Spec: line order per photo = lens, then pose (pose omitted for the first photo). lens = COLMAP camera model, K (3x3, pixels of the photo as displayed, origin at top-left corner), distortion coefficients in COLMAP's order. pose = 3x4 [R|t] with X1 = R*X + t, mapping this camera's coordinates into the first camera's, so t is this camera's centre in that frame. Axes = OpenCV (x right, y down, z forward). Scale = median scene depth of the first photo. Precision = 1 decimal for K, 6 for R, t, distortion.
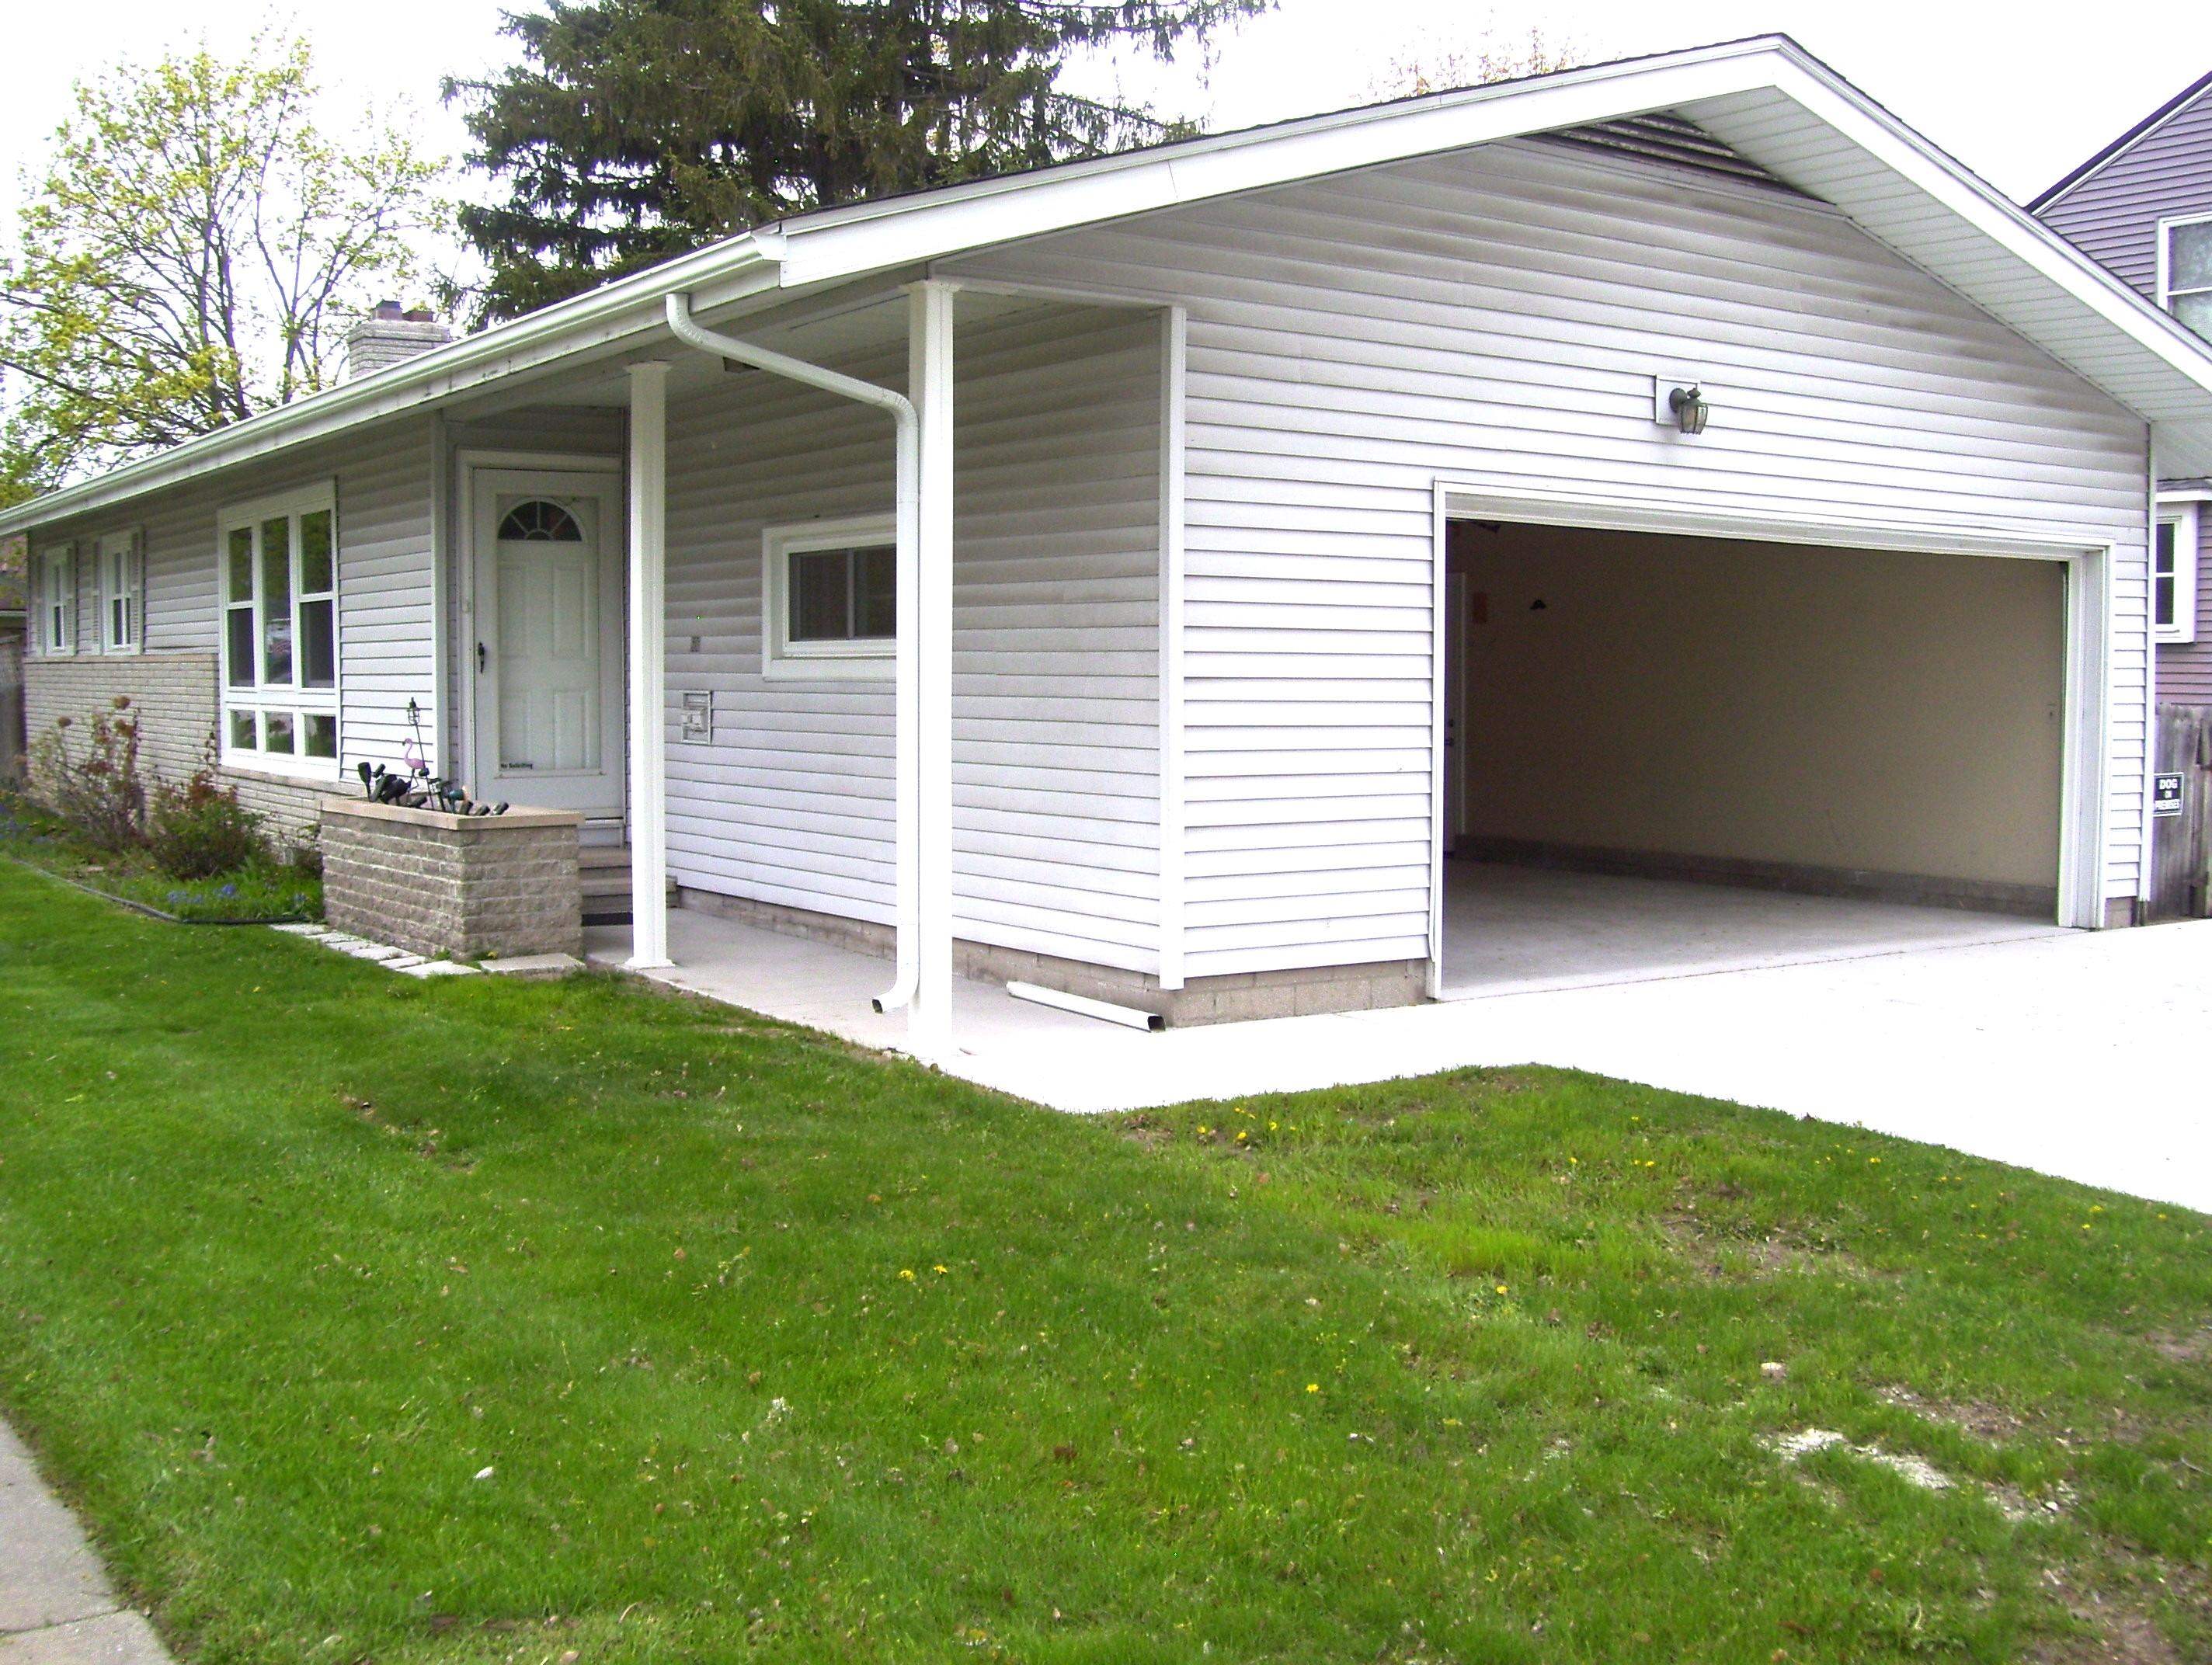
lens RADIAL K [[2389.2, 0, 1101.8], [0, 2389.2, 840.2], [0, 0, 1]] dist [-0.142201, 0.000000]
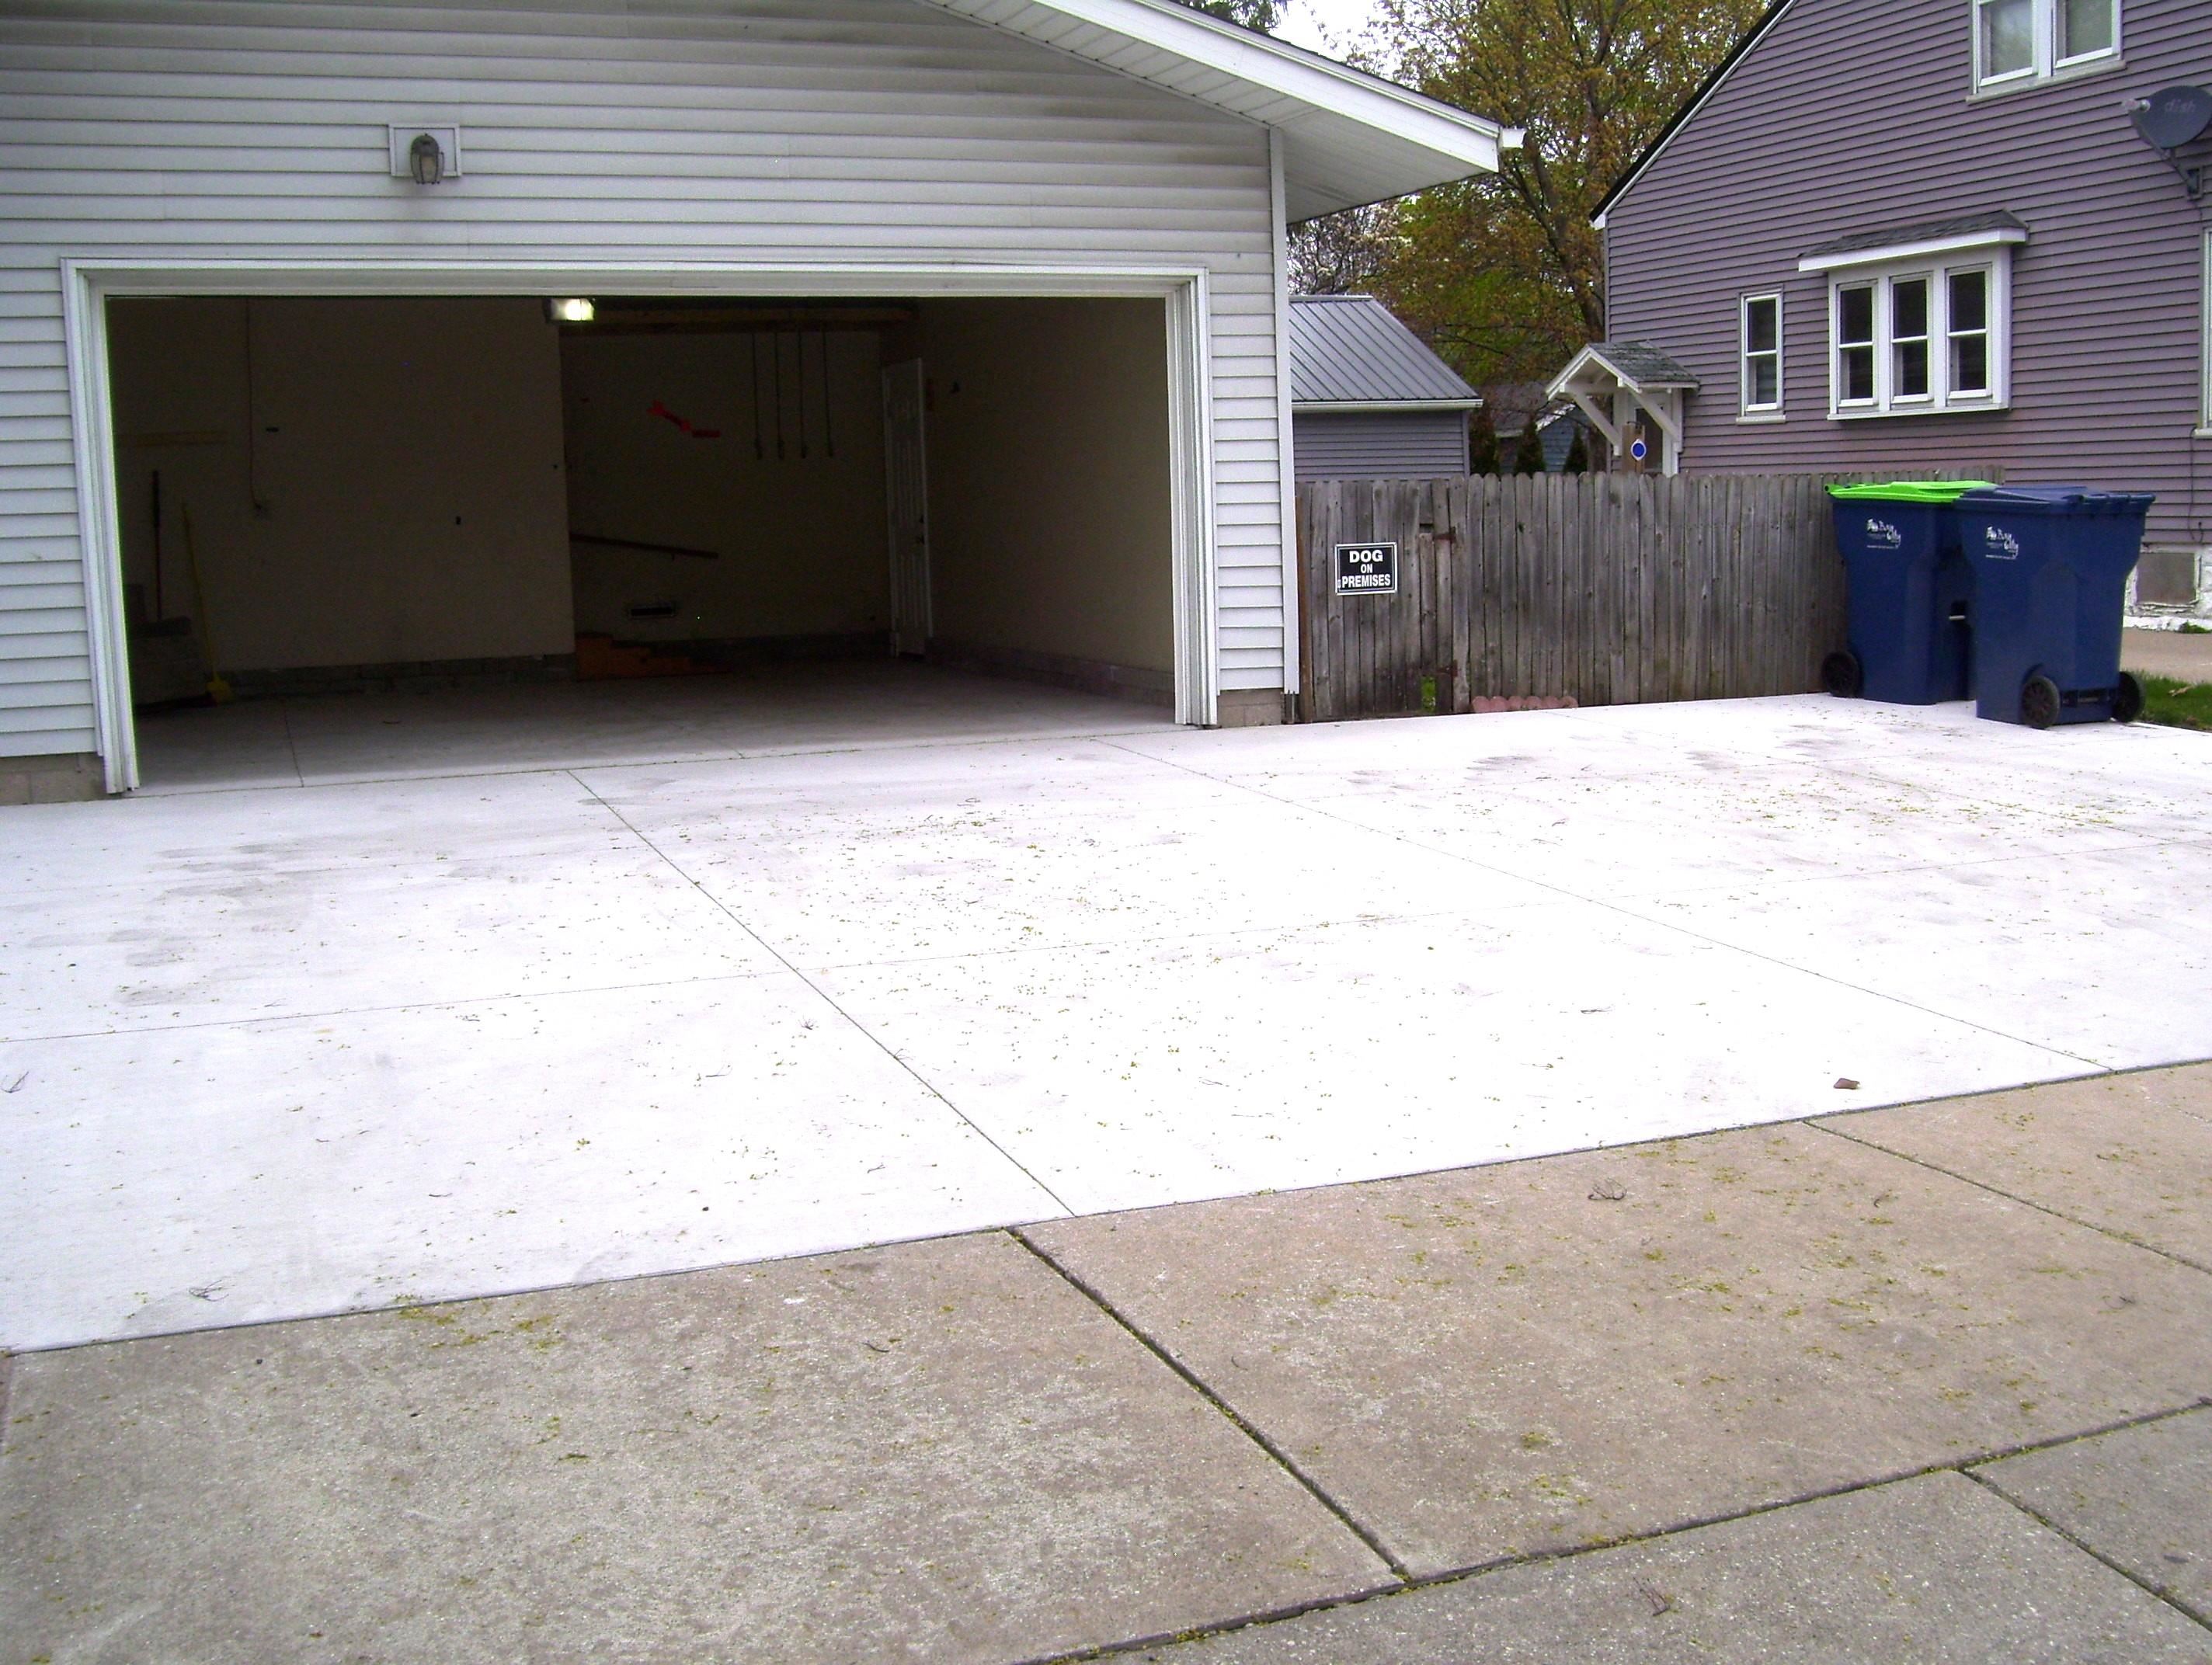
lens RADIAL K [[2389.2, 0, 1119.9], [0, 2389.2, 822.4], [0, 0, 1]] dist [-0.142201, 0.000000]
pose [[0.973252, 0.001820, -0.229731, 0.647487], [0.011816, 0.998249, 0.057966, 0.023928], [0.229434, -0.059130, 0.971526, 0.146432]]
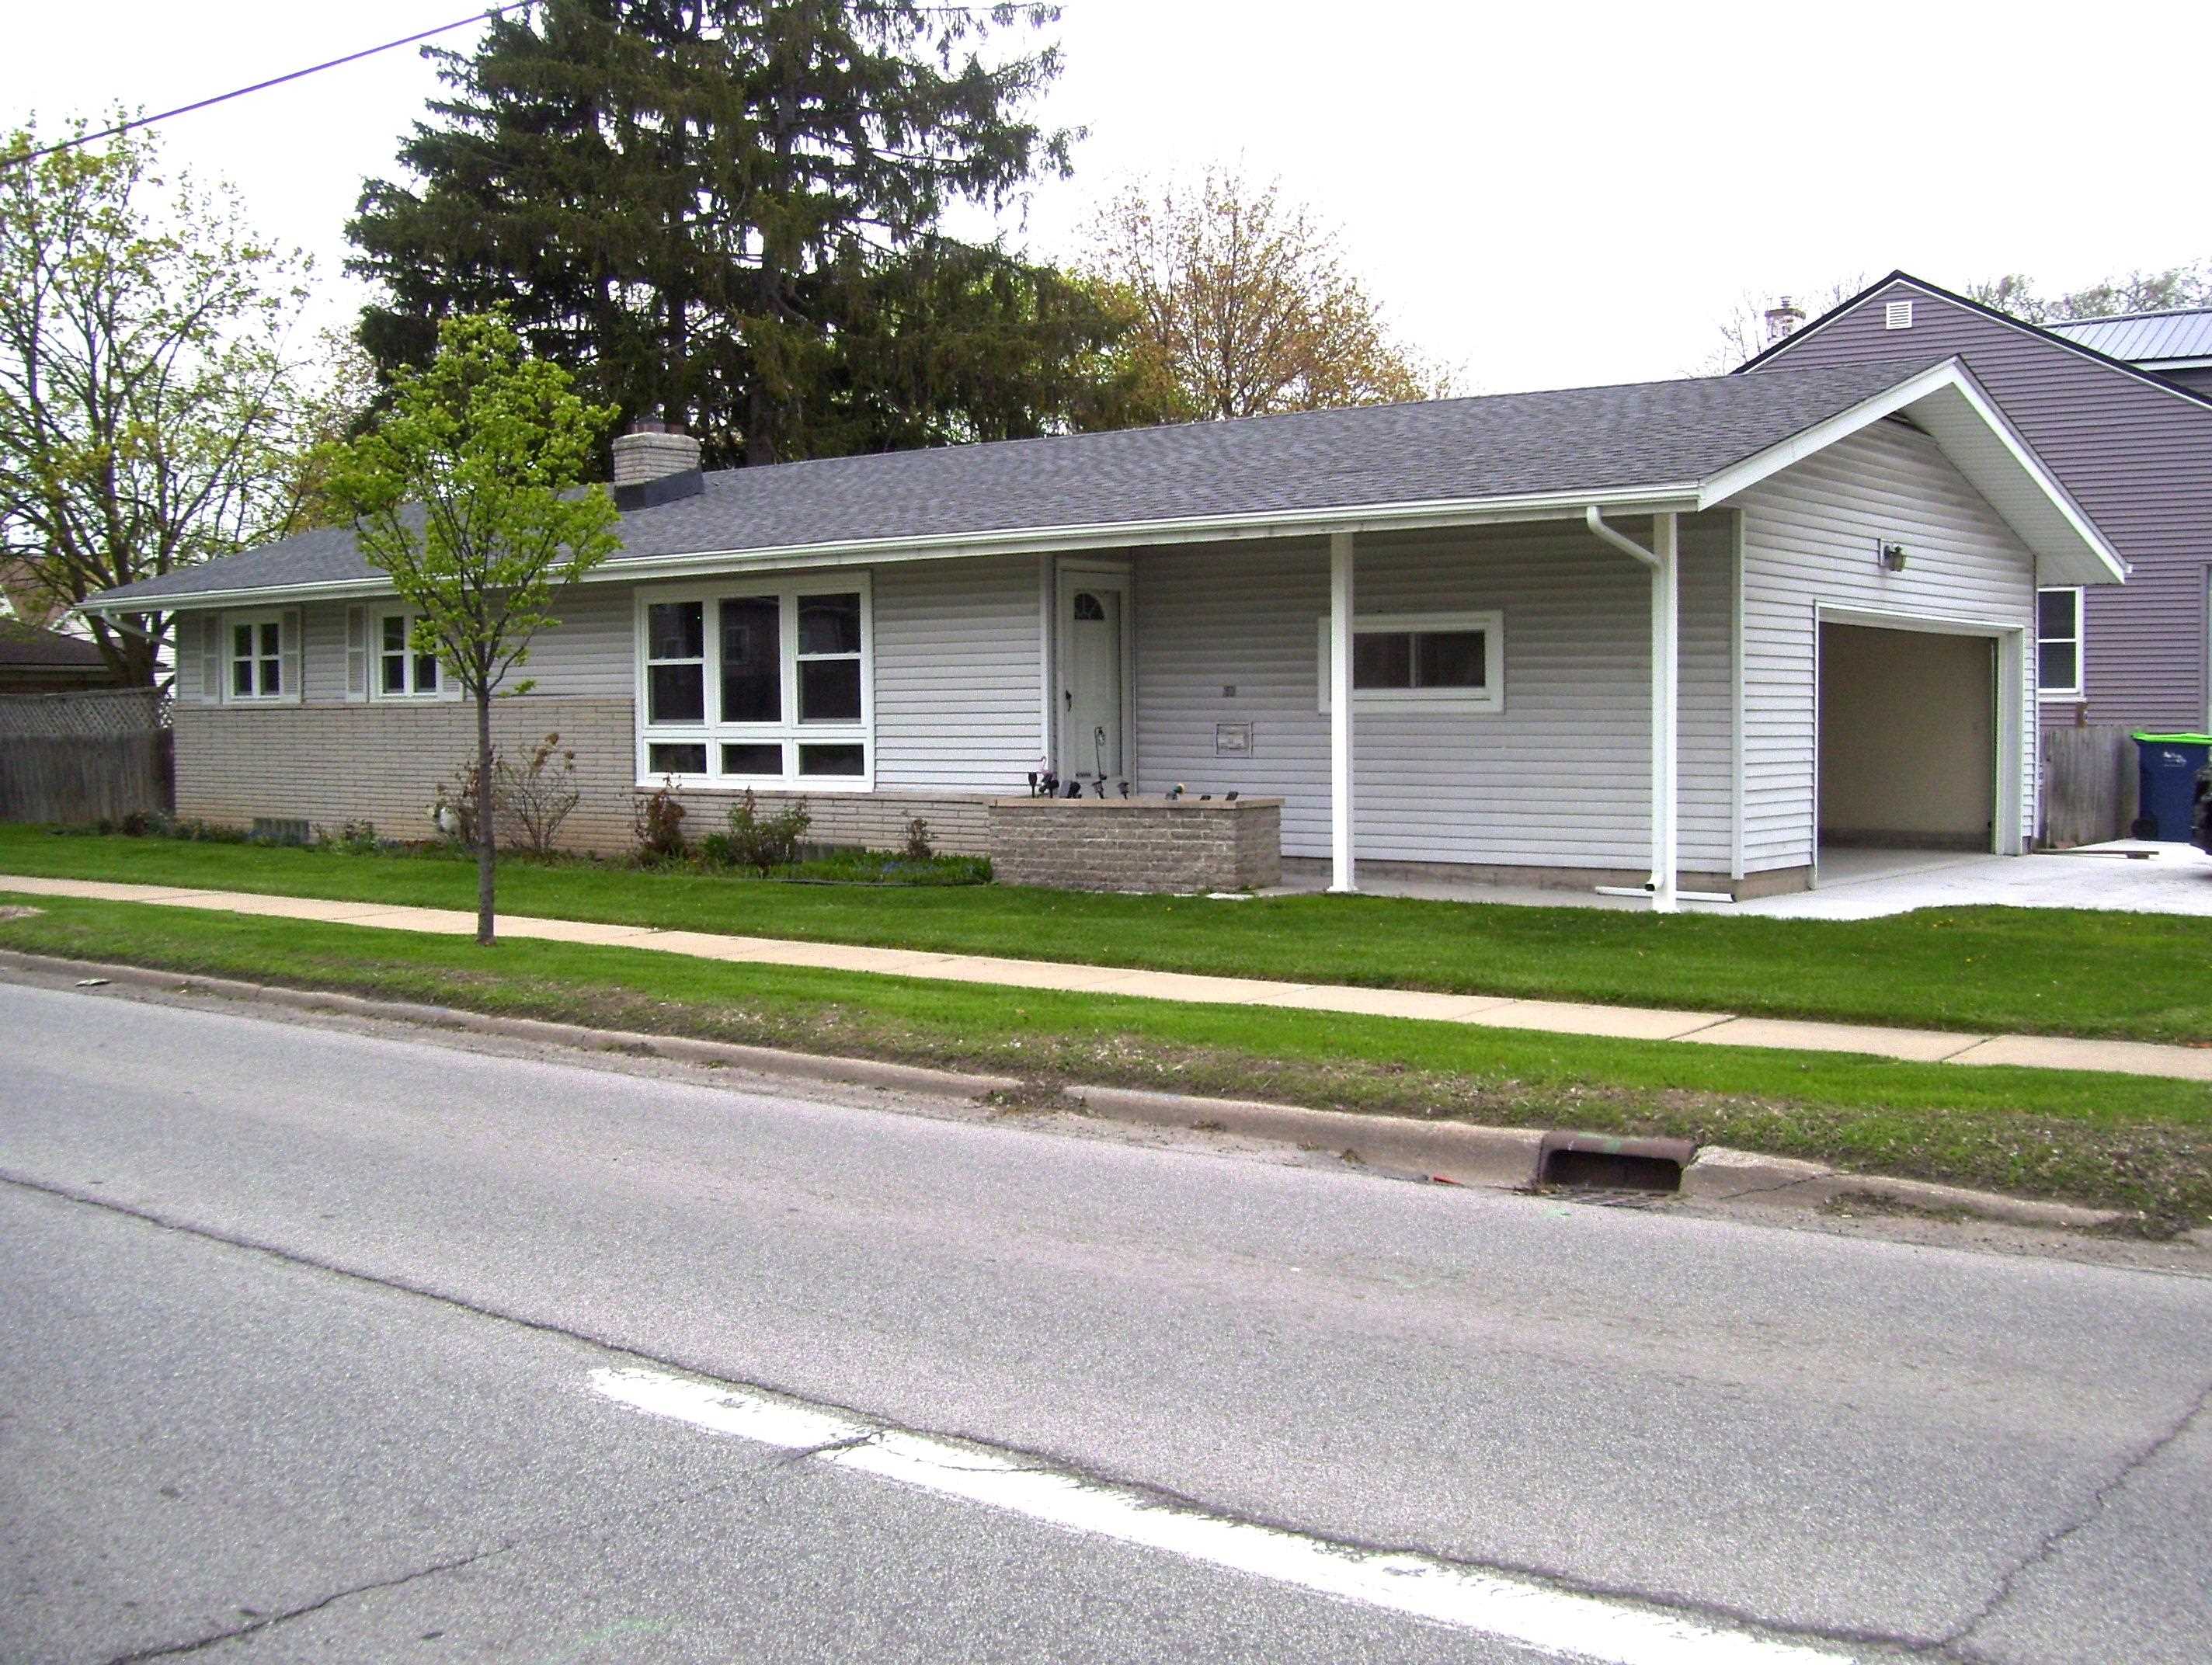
lens RADIAL K [[2389.2, 0, 1092.9], [0, 2389.2, 826.8], [0, 0, 1]] dist [-0.142201, 0.000000]
pose [[0.957425, -0.022639, 0.287793, -0.759113], [0.029314, 0.999391, -0.018905, 0.032489], [-0.287190, 0.026537, 0.957506, -0.464884]]
